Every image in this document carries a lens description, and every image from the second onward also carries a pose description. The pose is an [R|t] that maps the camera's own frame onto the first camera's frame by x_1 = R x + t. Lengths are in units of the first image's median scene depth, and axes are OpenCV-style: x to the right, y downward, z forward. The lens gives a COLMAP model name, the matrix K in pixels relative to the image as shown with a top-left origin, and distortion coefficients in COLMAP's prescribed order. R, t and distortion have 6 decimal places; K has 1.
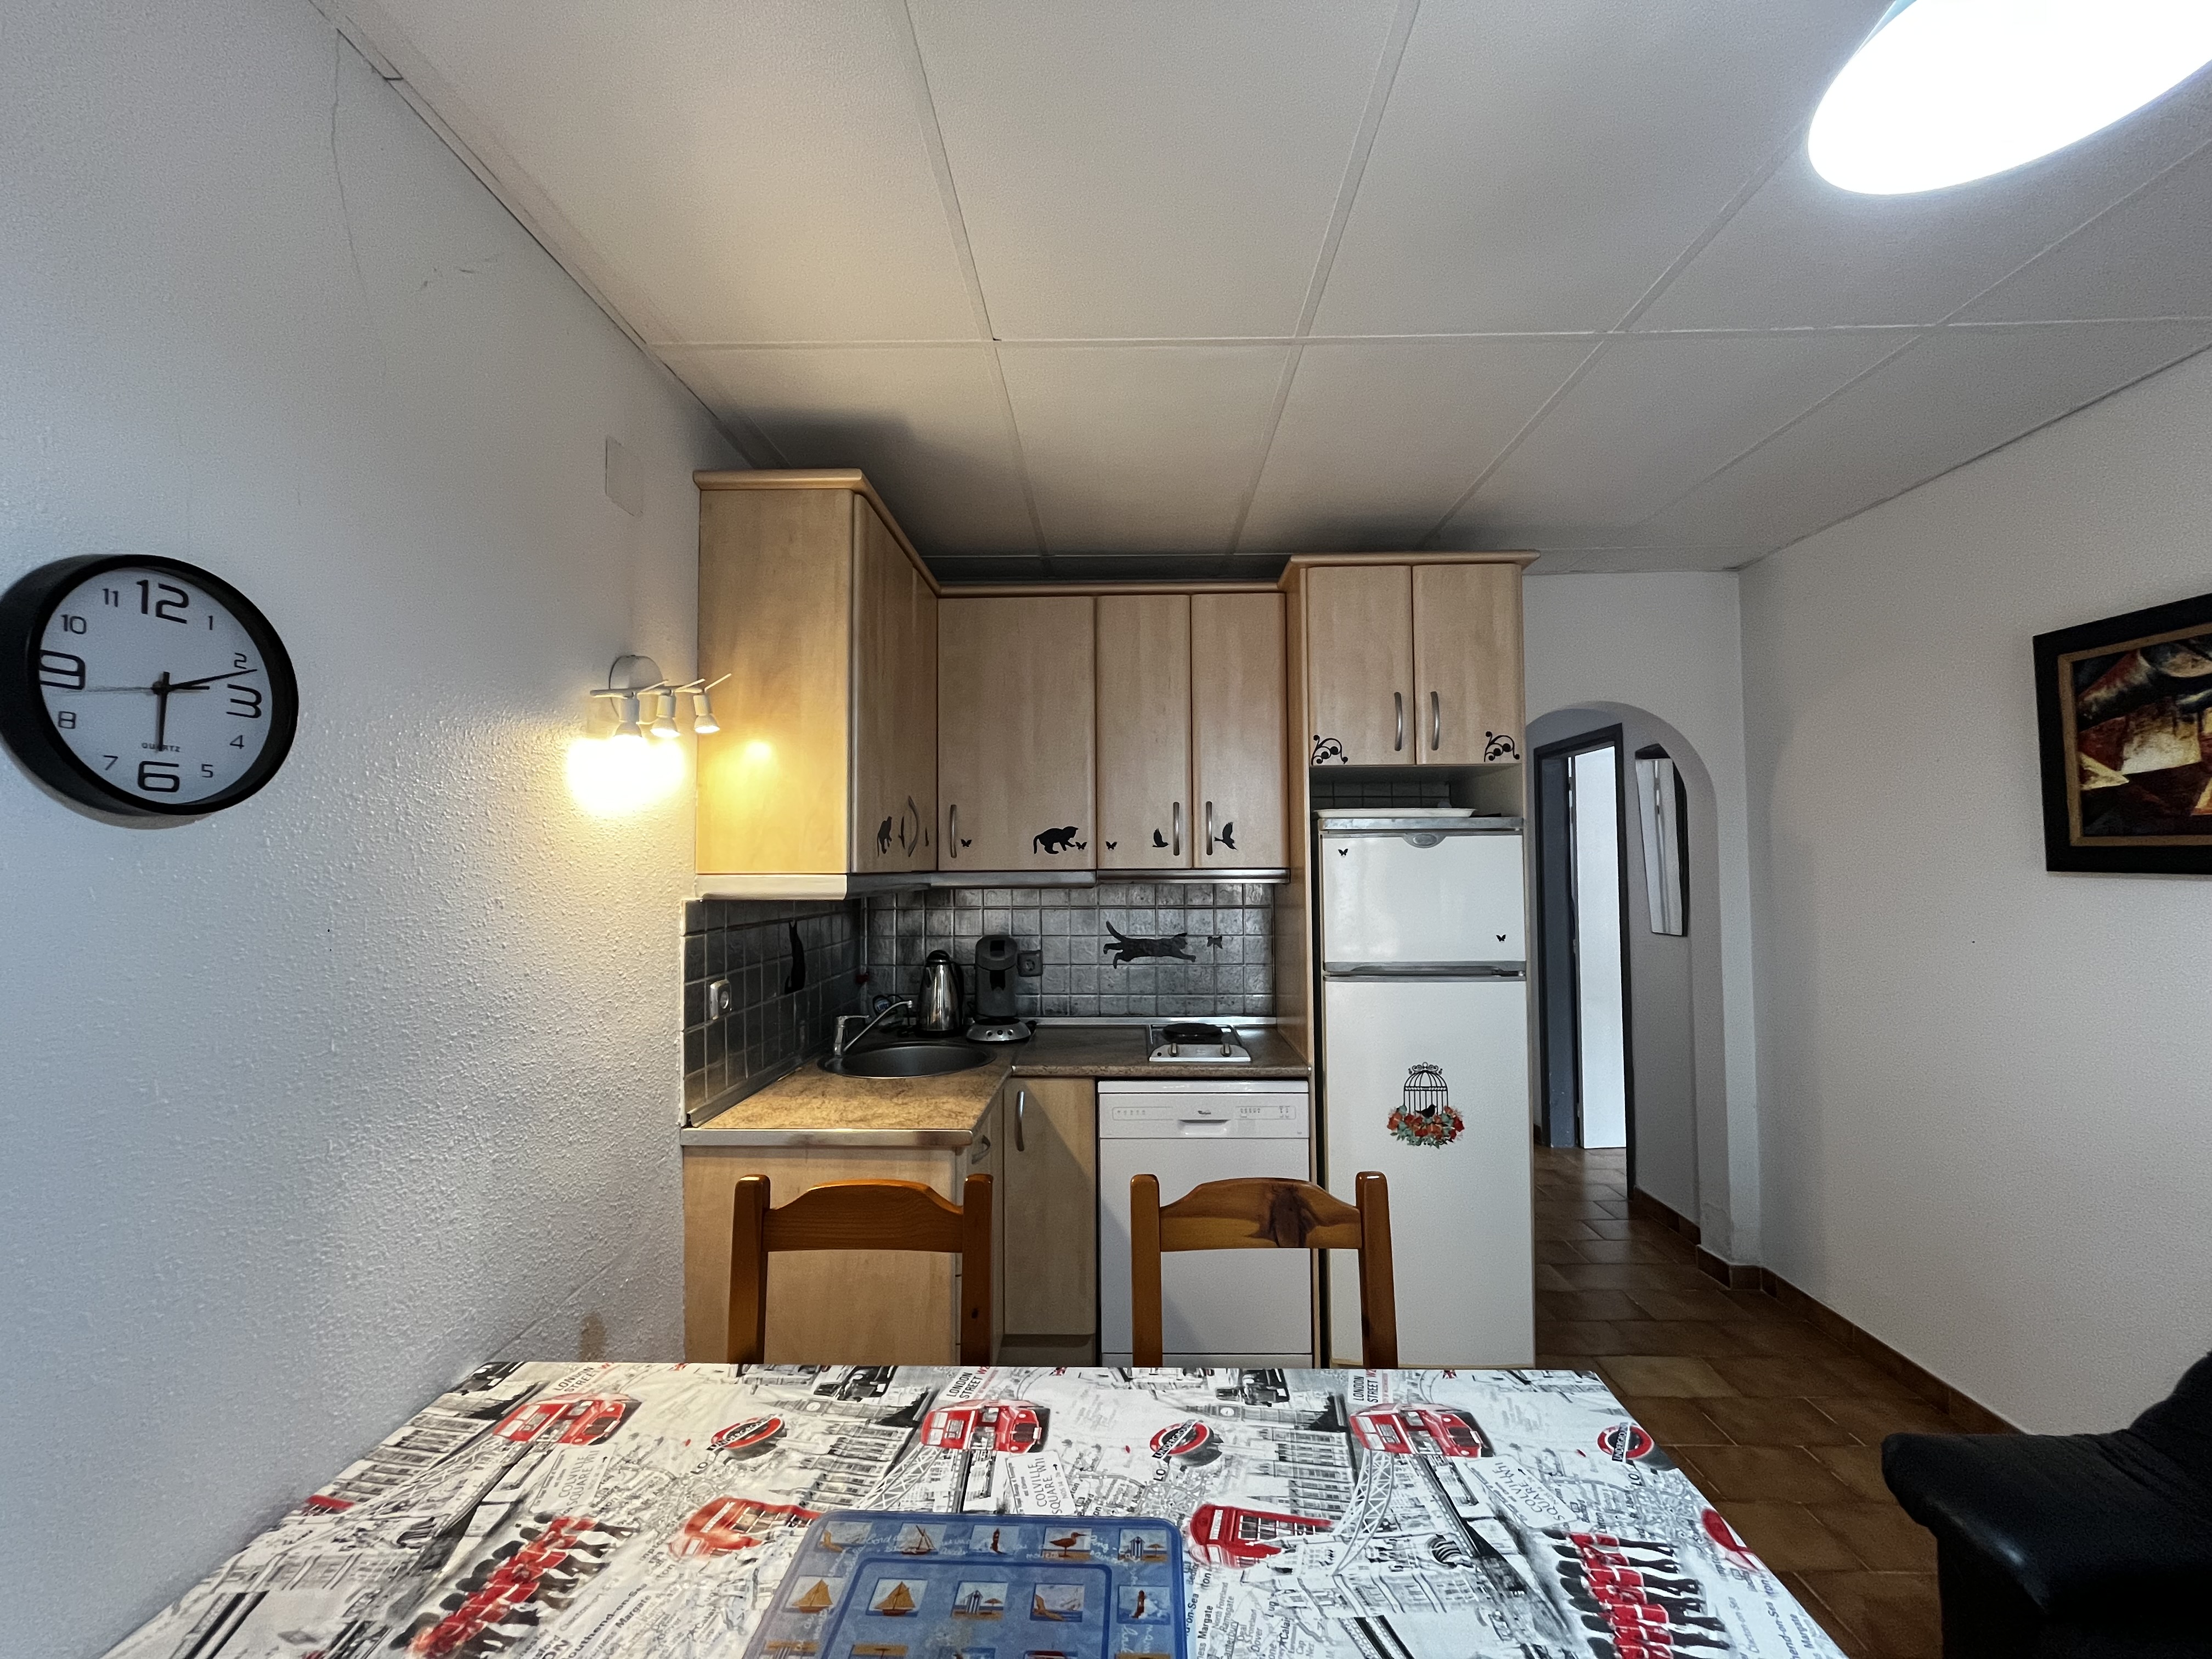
lens RADIAL K [[892.8, 0, 1108.5], [0, 892.8, 830.8], [0, 0, 1]] dist [-0.005179, 0.000410]
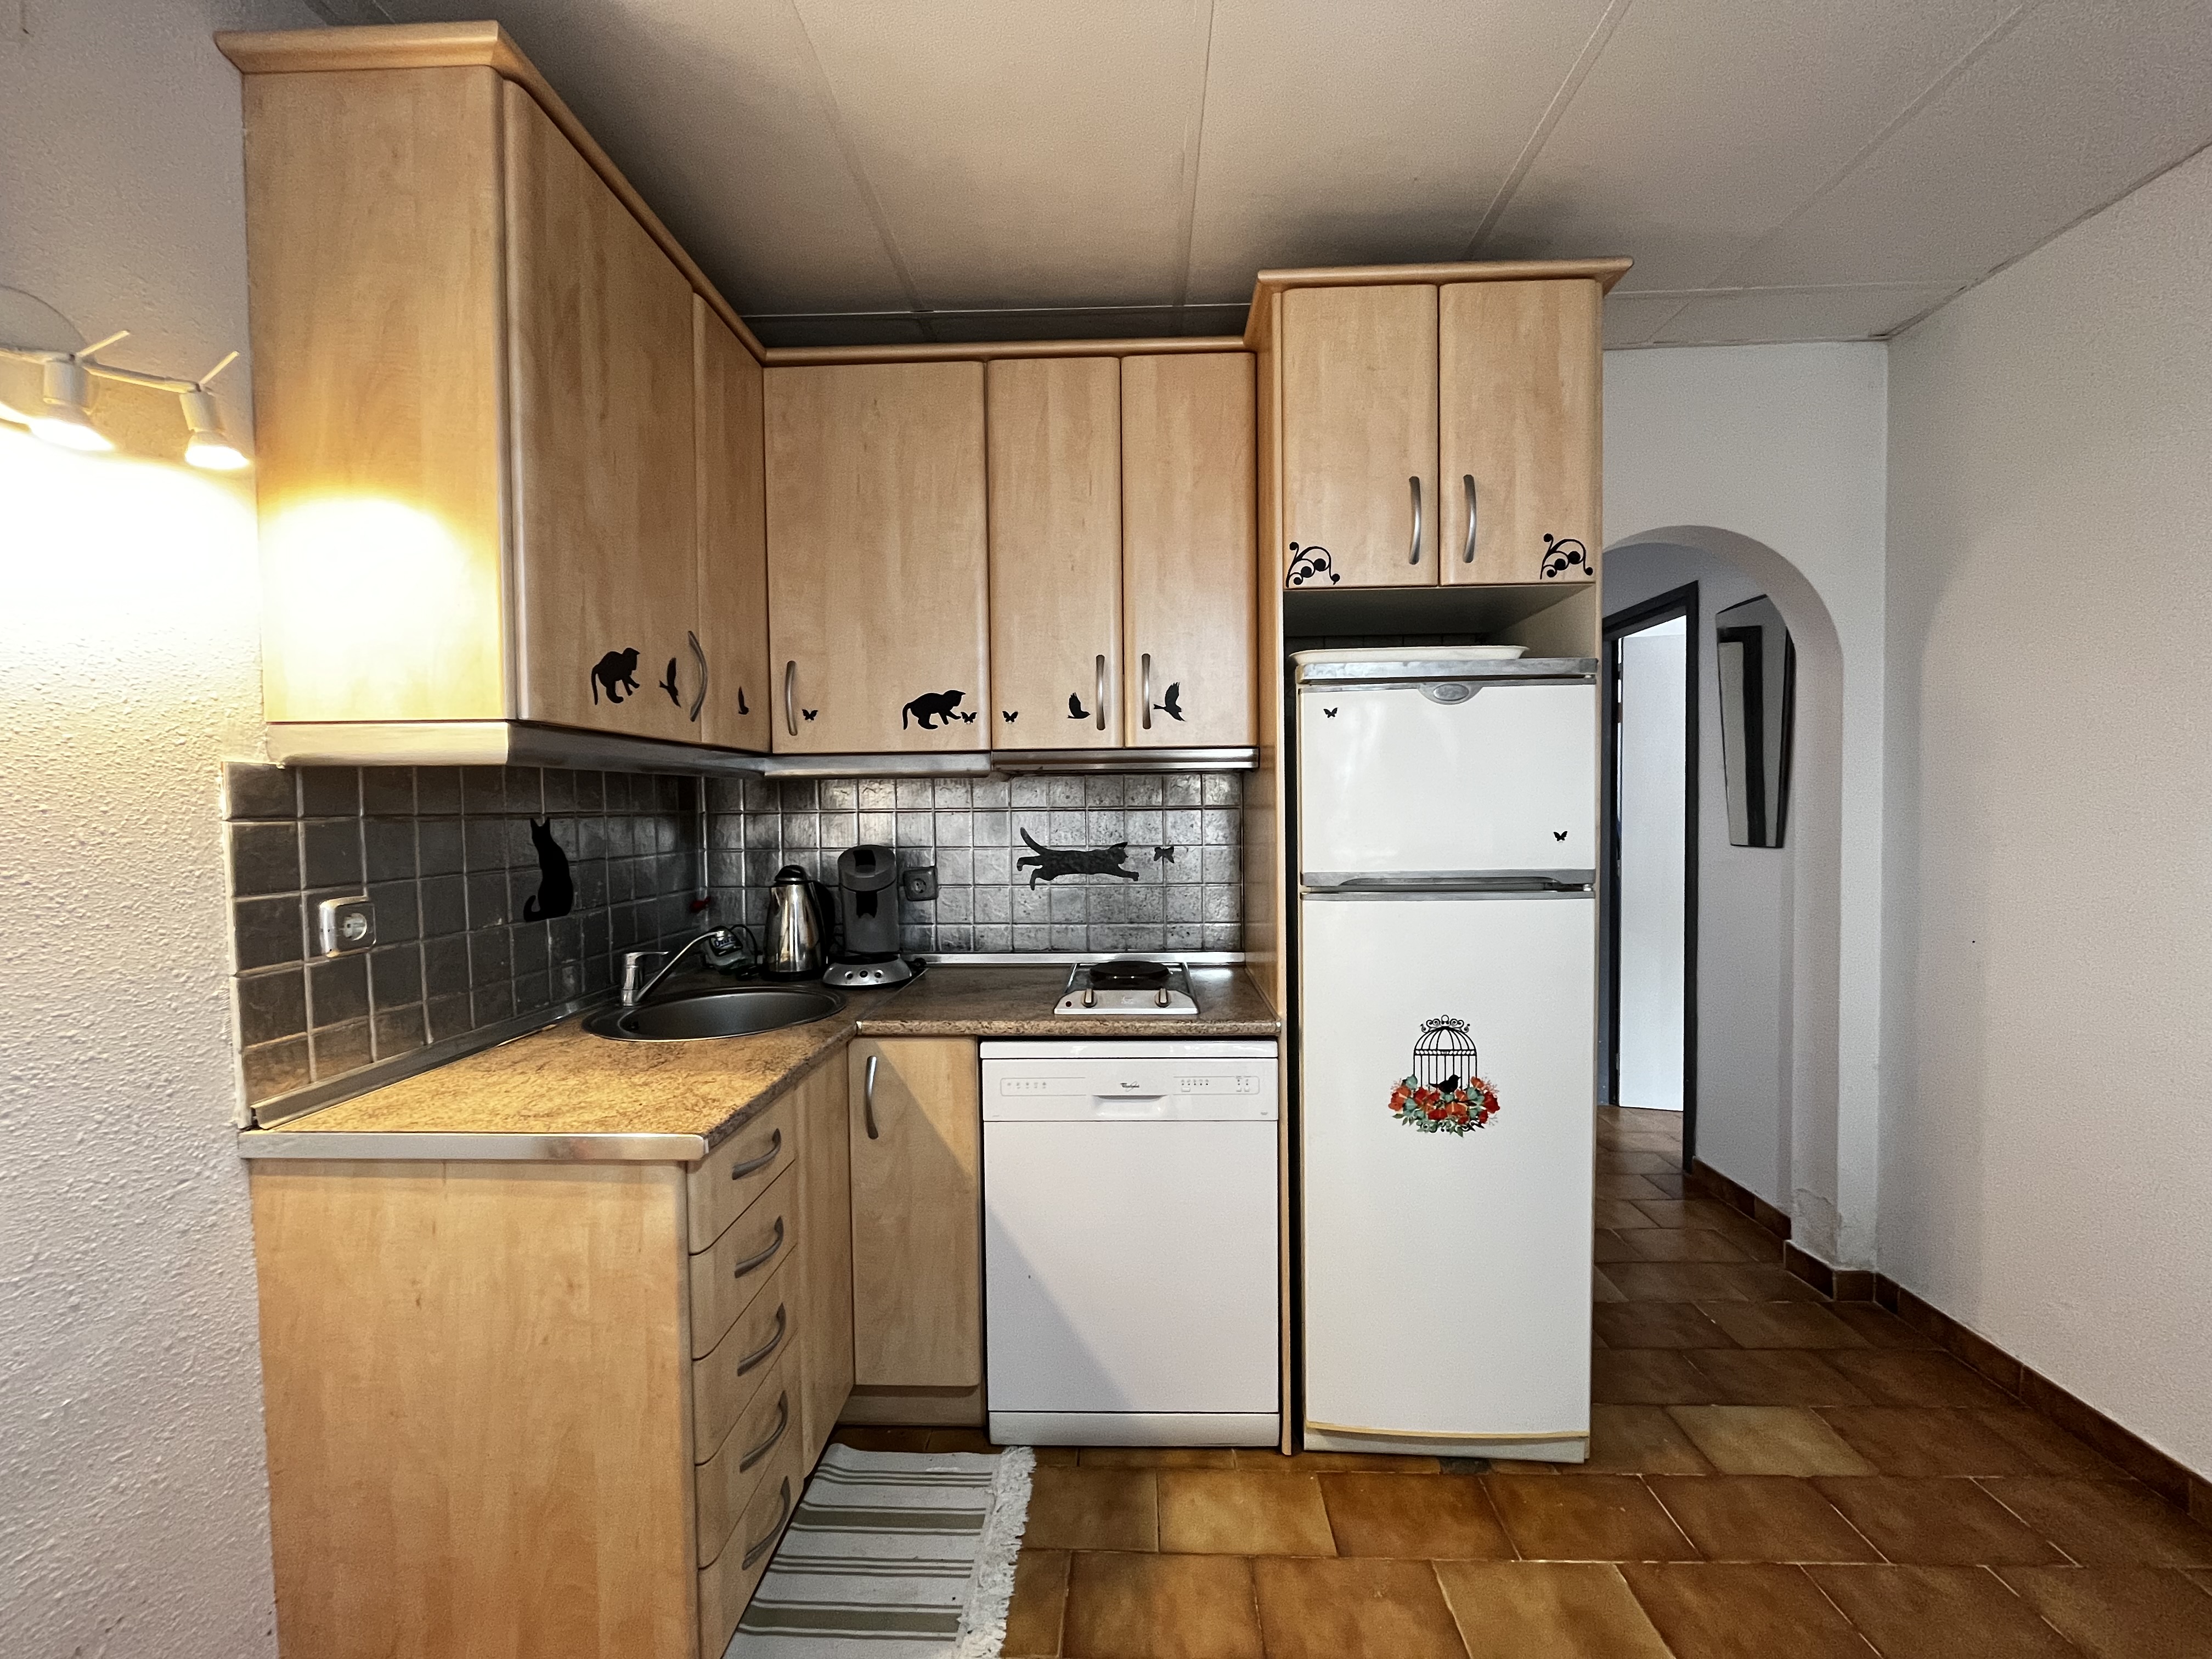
lens RADIAL K [[892.8, 0, 1109.5], [0, 892.8, 831.8], [0, 0, 1]] dist [-0.005179, 0.000410]
pose [[0.999964, -0.004527, -0.007197, 0.096076], [0.005002, 0.997708, 0.067475, 0.066735], [0.006875, -0.067509, 0.997695, 0.304494]]
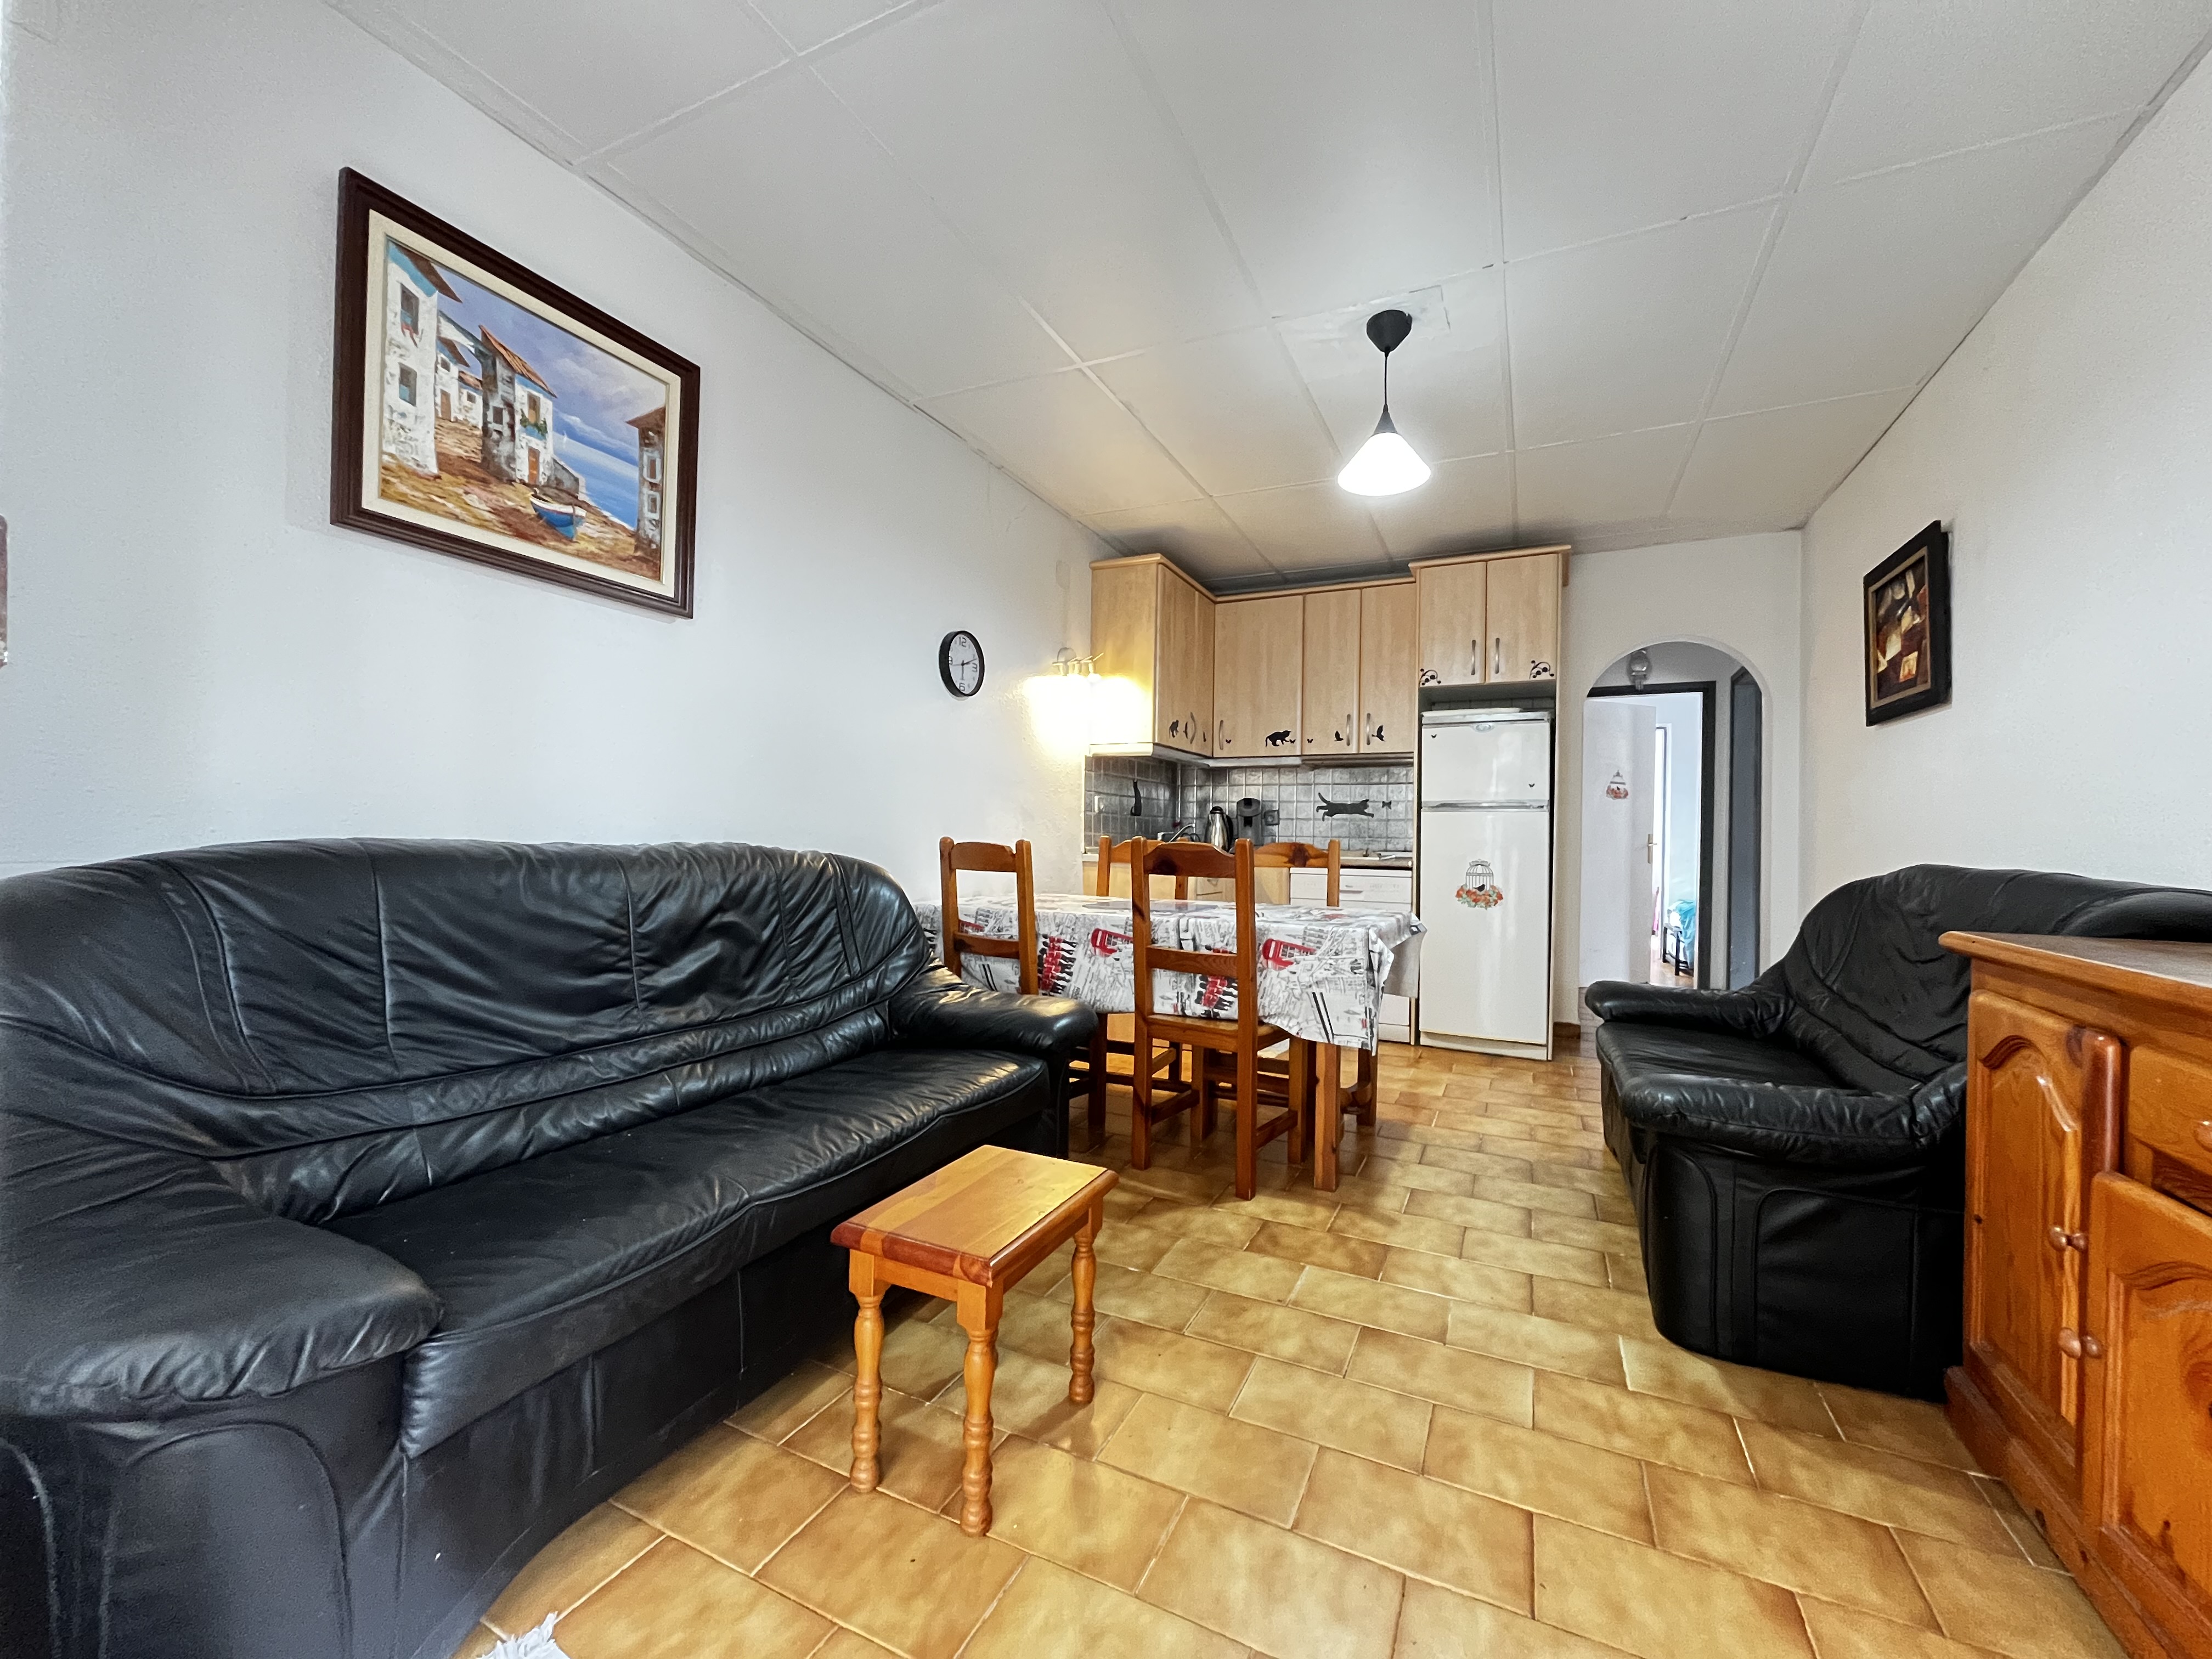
lens RADIAL K [[892.8, 0, 1106.9], [0, 892.8, 830.8], [0, 0, 1]] dist [-0.005179, 0.000410]
pose [[0.911656, 0.018668, -0.410531, 0.388544], [-0.006770, 0.999514, 0.030415, 0.153129], [0.410899, -0.024949, 0.911339, -0.796993]]
